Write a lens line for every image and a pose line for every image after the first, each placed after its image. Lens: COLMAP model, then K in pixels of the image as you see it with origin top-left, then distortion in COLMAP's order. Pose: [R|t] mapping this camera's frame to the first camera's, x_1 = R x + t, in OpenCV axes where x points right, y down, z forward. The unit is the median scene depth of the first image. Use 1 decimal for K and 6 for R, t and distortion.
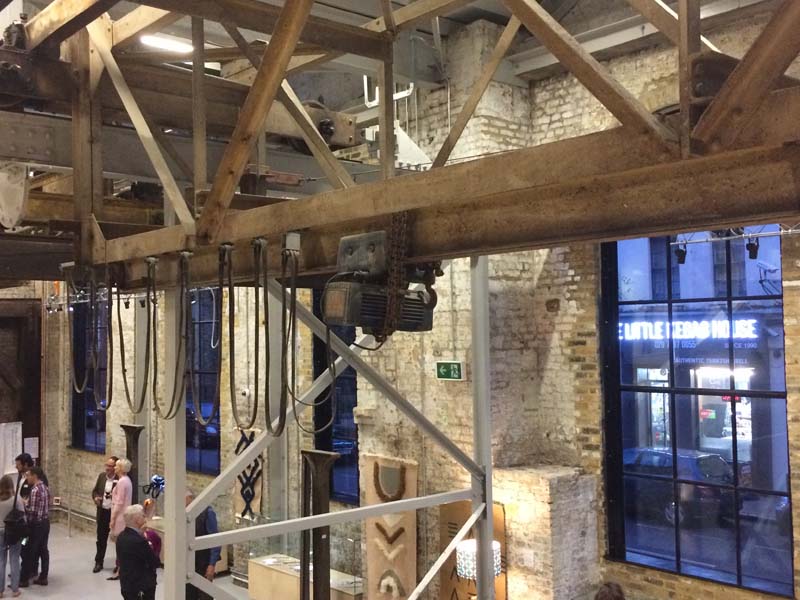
lens RADIAL K [[906.2, 0, 400.6], [0, 906.2, 298.3], [0, 0, 1]] dist [0.057162, 0.000000]
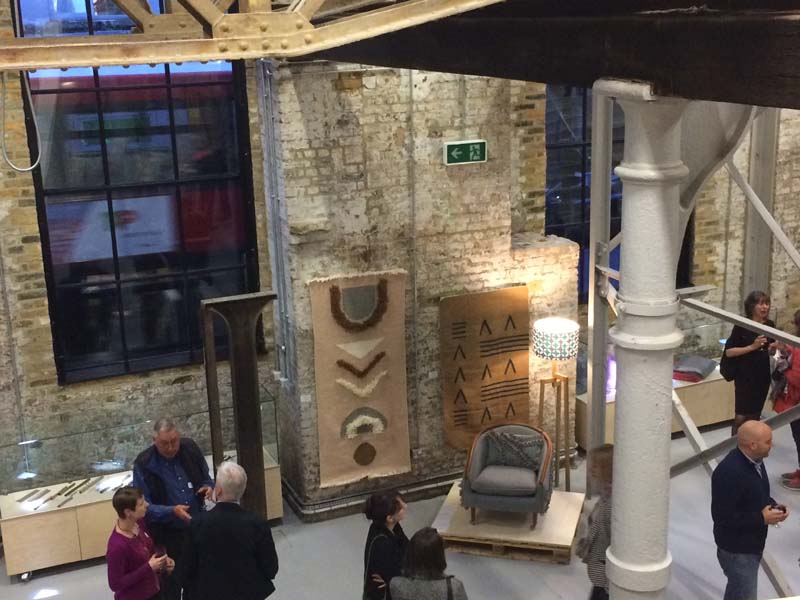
lens RADIAL K [[1084.6, 0, 400.1], [0, 1084.6, 300.5], [0, 0, 1]] dist [0.012674, 0.000000]
pose [[0.319656, -0.249192, 0.914179, -0.923250], [-0.010470, 0.963811, 0.266382, -0.056514], [-0.947476, -0.094722, 0.305479, 0.726820]]
